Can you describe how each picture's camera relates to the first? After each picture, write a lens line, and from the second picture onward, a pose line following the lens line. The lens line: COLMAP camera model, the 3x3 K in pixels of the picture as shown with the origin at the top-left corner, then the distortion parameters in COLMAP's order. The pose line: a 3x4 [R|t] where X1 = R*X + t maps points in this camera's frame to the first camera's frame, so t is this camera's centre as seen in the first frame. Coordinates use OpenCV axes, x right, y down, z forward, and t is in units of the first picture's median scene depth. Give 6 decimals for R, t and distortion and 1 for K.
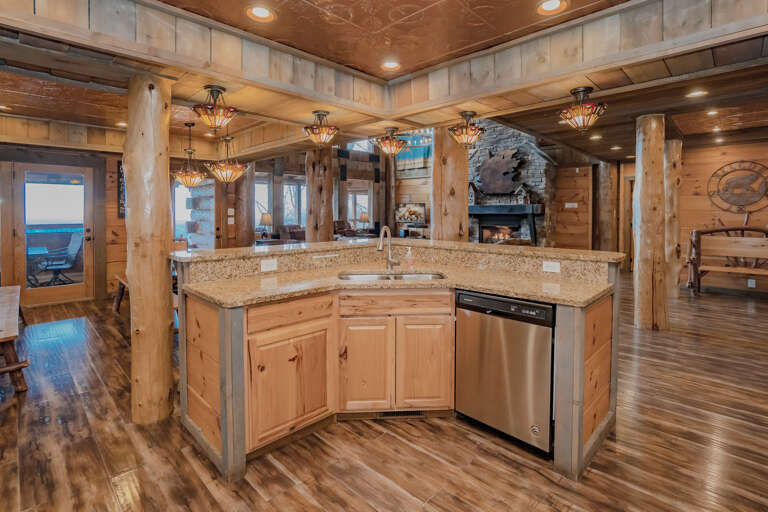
lens RADIAL K [[360.9, 0, 387.7], [0, 360.9, 254.8], [0, 0, 1]] dist [-0.024224, 0.000293]
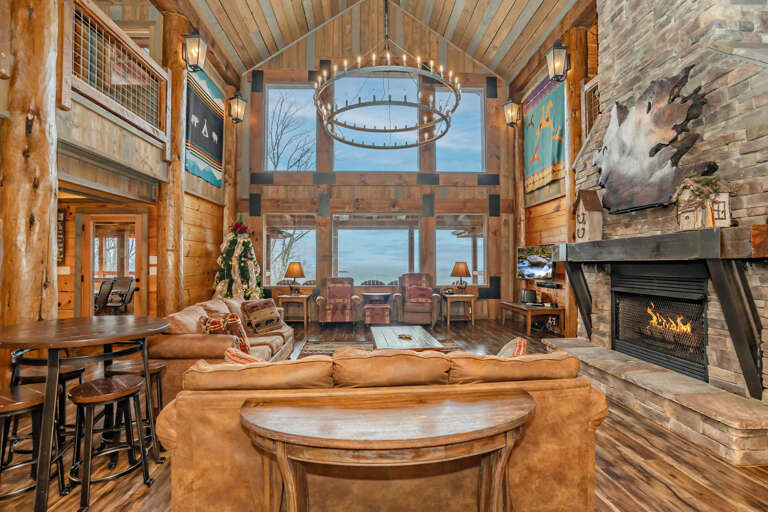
lens RADIAL K [[360.9, 0, 385.6], [0, 360.9, 258.4], [0, 0, 1]] dist [-0.024224, 0.000293]
pose [[0.757630, -0.012363, -0.652567, 0.326221], [-0.075045, 0.991540, -0.105912, -0.055052], [0.648355, 0.129215, 0.750293, 0.527274]]
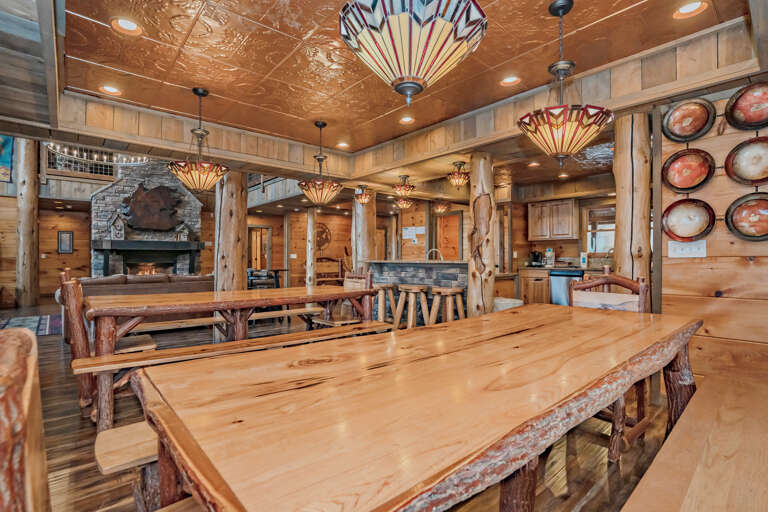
lens RADIAL K [[360.9, 0, 385.4], [0, 360.9, 257.5], [0, 0, 1]] dist [-0.024224, 0.000293]
pose [[0.055517, 0.002486, 0.998455, -0.585153], [0.114121, 0.993428, -0.008819, -0.013294], [-0.991914, 0.114434, 0.054869, 0.319208]]
